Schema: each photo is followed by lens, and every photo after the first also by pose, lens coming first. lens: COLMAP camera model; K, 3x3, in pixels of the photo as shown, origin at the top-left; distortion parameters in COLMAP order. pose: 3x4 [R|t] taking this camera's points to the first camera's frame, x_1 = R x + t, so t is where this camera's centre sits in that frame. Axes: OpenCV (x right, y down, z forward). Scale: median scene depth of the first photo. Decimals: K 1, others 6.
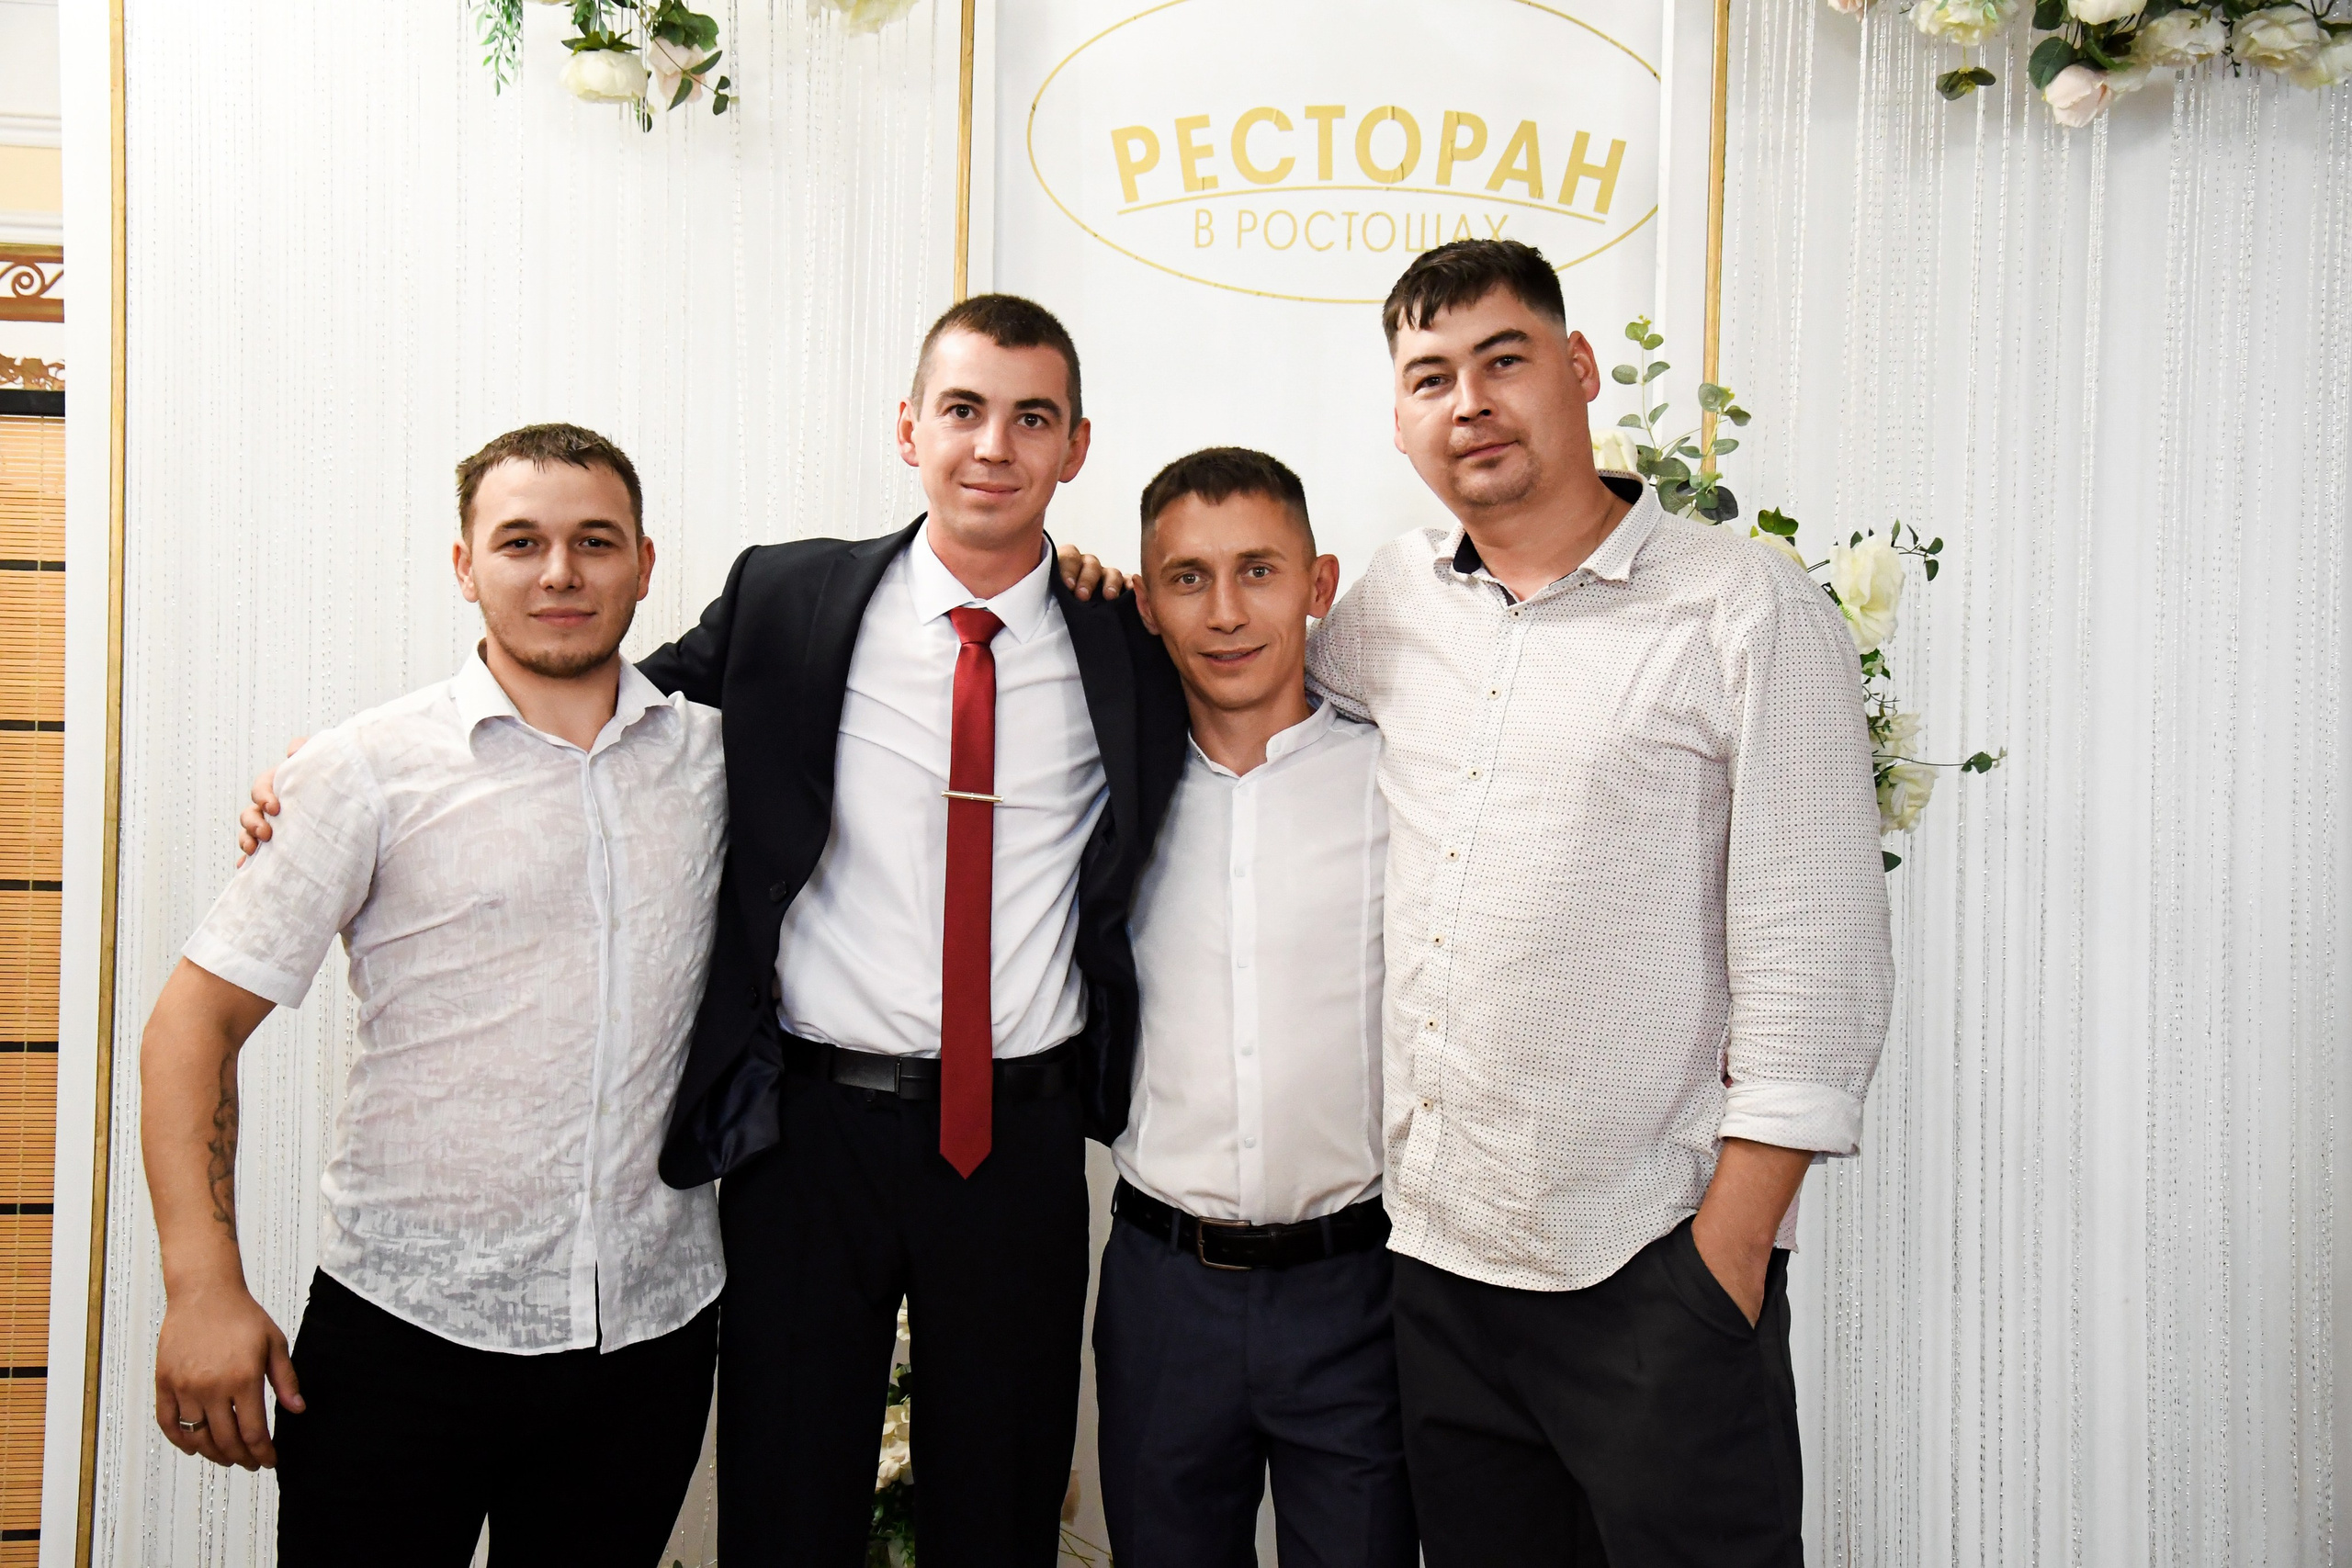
lens RADIAL K [[3132.5, 0, 1156.8], [0, 3132.5, 797.0], [0, 0, 1]] dist [0.076147, 0.470633]
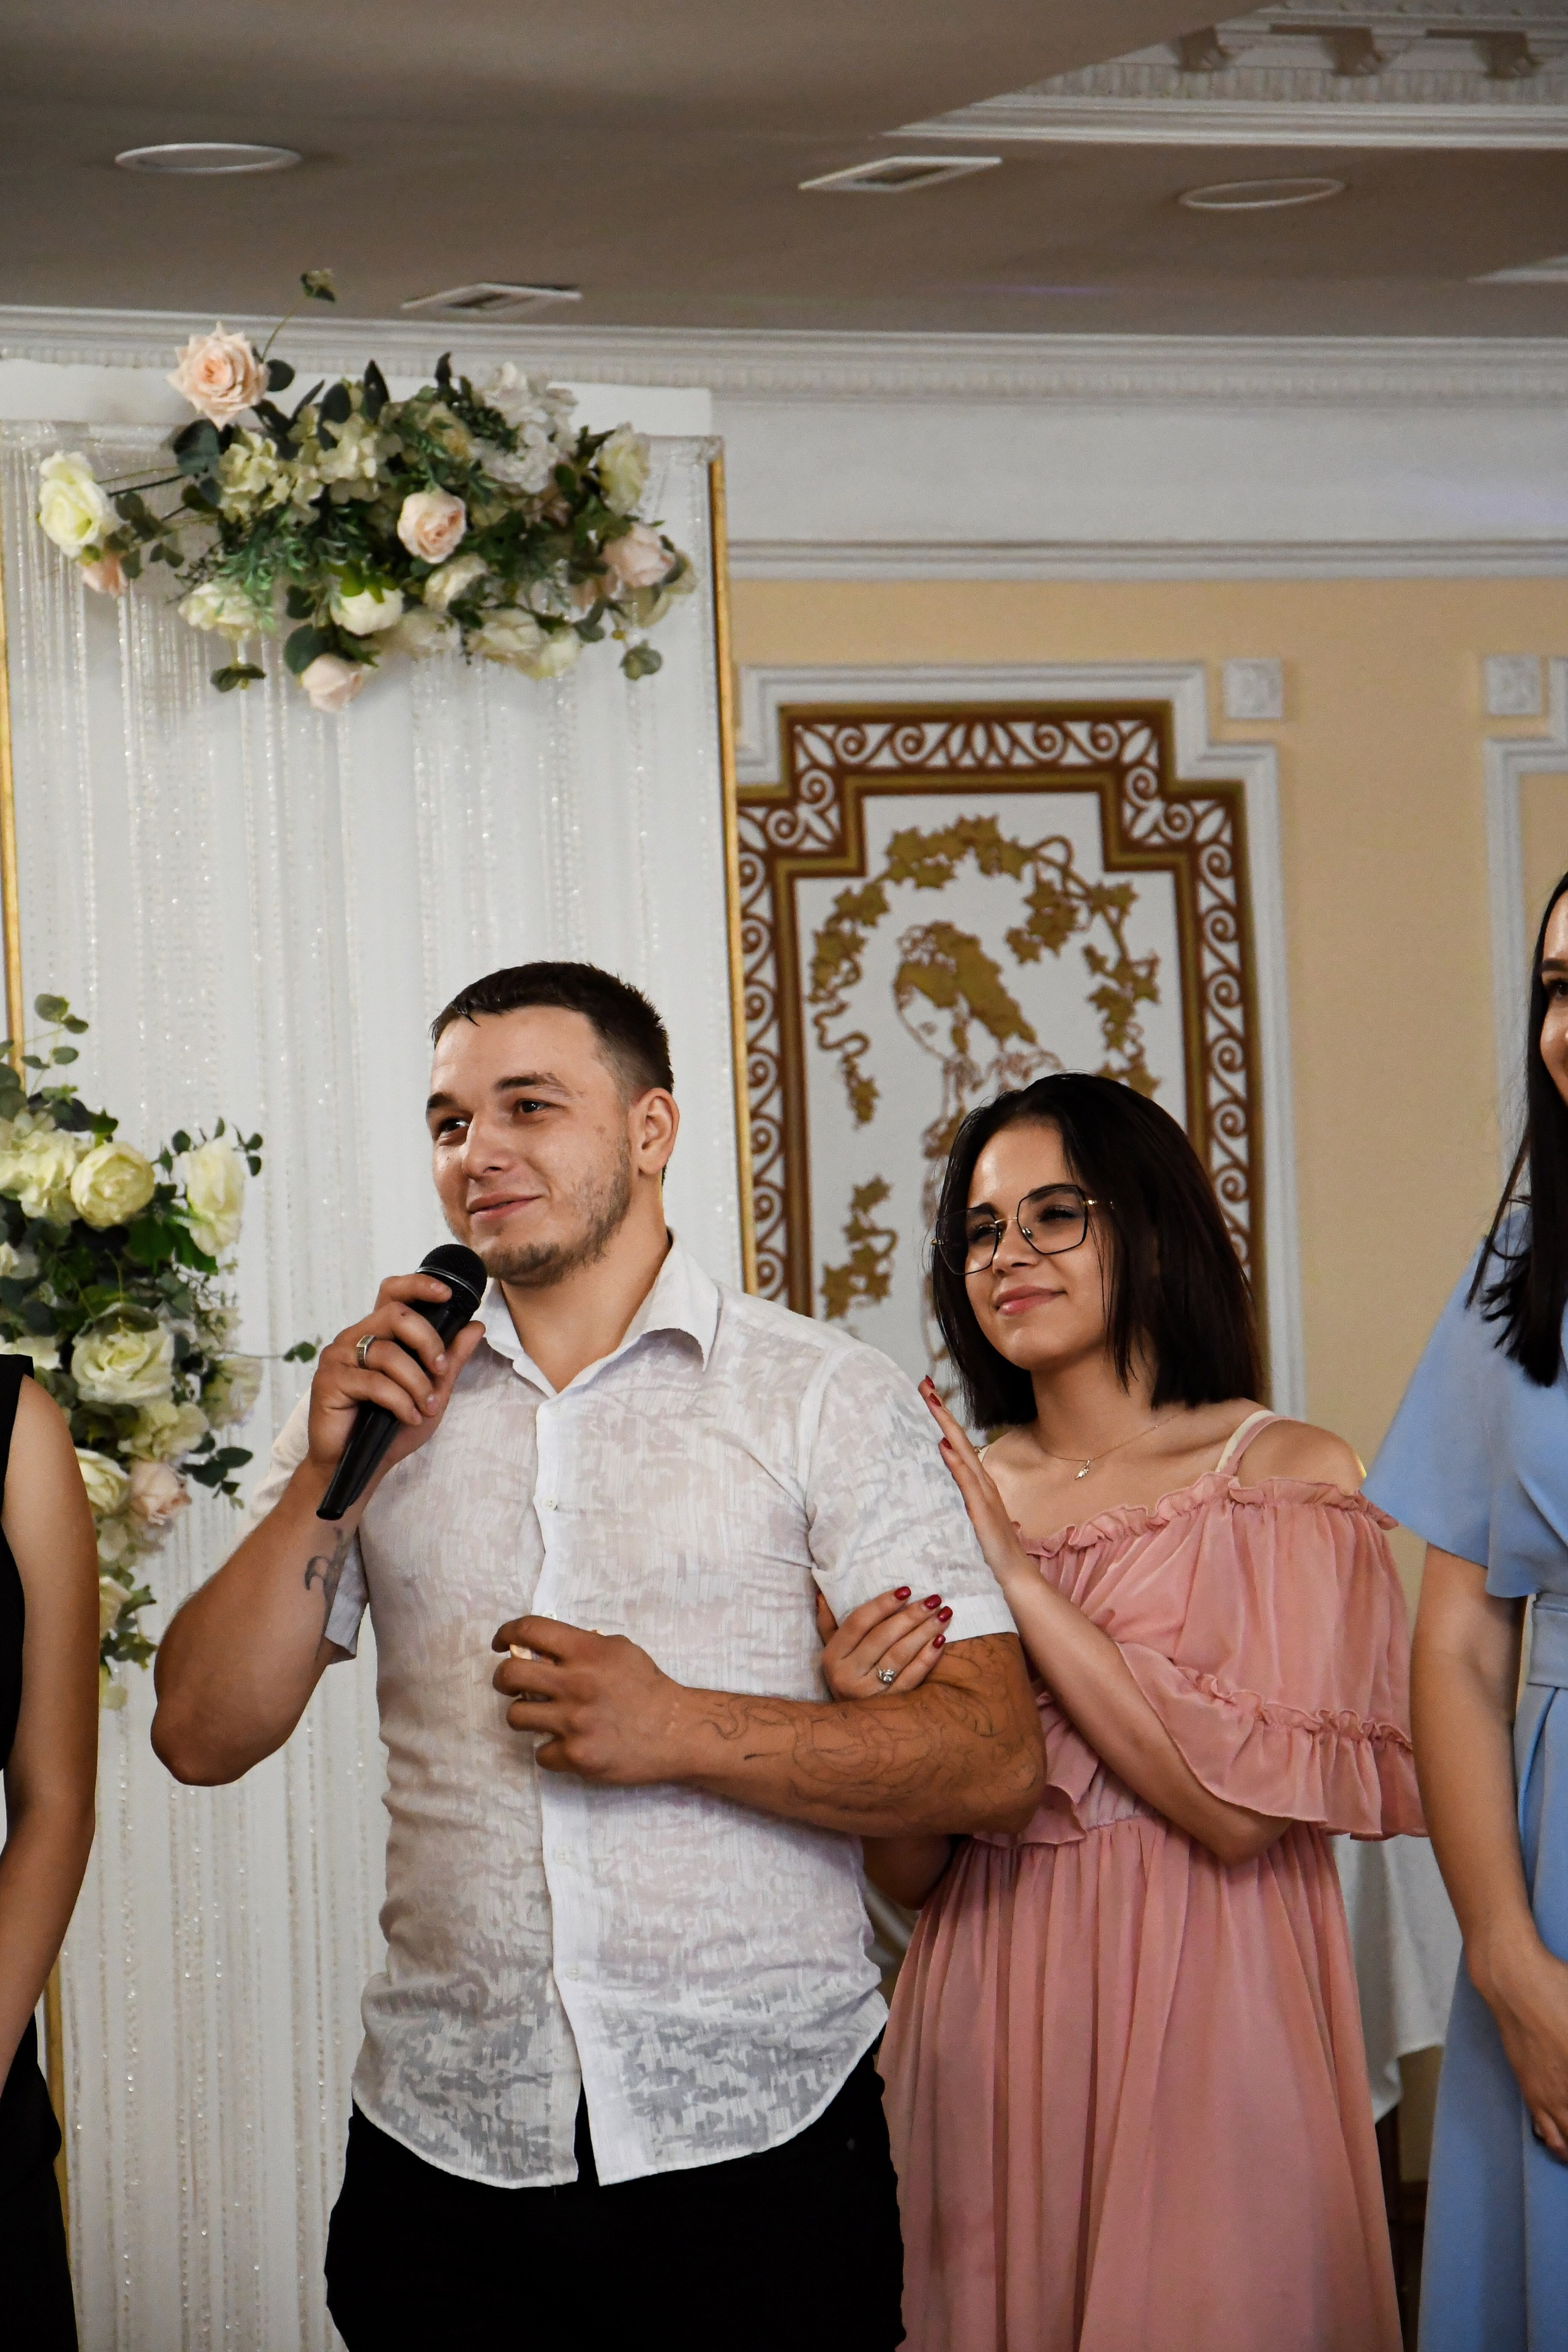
lens RADIAL K [[8213.0, 0, 976.2], [0, 8213.0, 1171.2], [0, 0, 1]] dist [0.993904, 0.957114]
pose [[0.883516, -0.050009, 0.465723, -0.751705], [0.057635, 0.998335, -0.002139, -0.049152], [-0.464841, 0.028732, 0.884928, -1.392402]]
